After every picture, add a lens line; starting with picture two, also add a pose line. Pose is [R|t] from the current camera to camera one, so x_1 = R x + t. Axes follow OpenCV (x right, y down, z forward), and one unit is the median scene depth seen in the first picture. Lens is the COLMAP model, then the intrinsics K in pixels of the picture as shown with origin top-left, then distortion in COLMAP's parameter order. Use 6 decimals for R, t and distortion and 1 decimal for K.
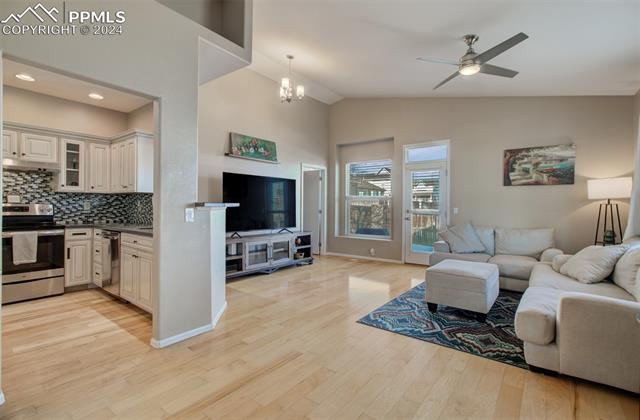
lens RADIAL K [[293.6, 0, 312.3], [0, 293.6, 207.6], [0, 0, 1]] dist [-0.003265, 0.000177]
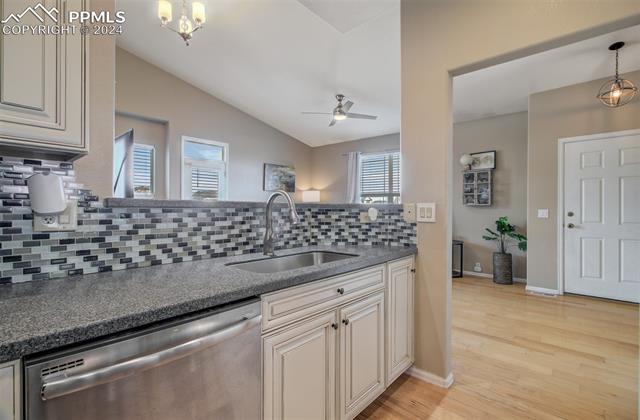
lens RADIAL K [[304.2, 0, 335.9], [0, 304.2, 209.6], [0, 0, 1]] dist [-0.011050, 0.000209]
pose [[0.030222, -0.016496, 0.999407, -0.738833], [0.001265, 0.999864, 0.016465, -0.013250], [-0.999542, 0.000767, 0.030239, 0.692489]]
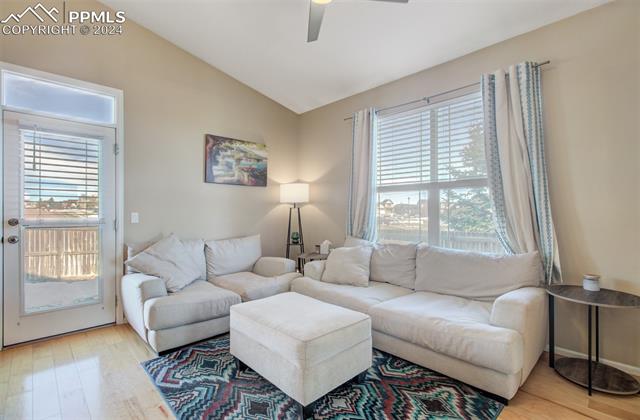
lens RADIAL K [[304.2, 0, 335.9], [0, 304.2, 209.6], [0, 0, 1]] dist [-0.011050, 0.000209]
pose [[0.104652, -0.001291, 0.994508, -0.076658], [0.007332, 0.999973, 0.000527, -0.003924], [-0.994482, 0.007236, 0.104658, 0.641085]]
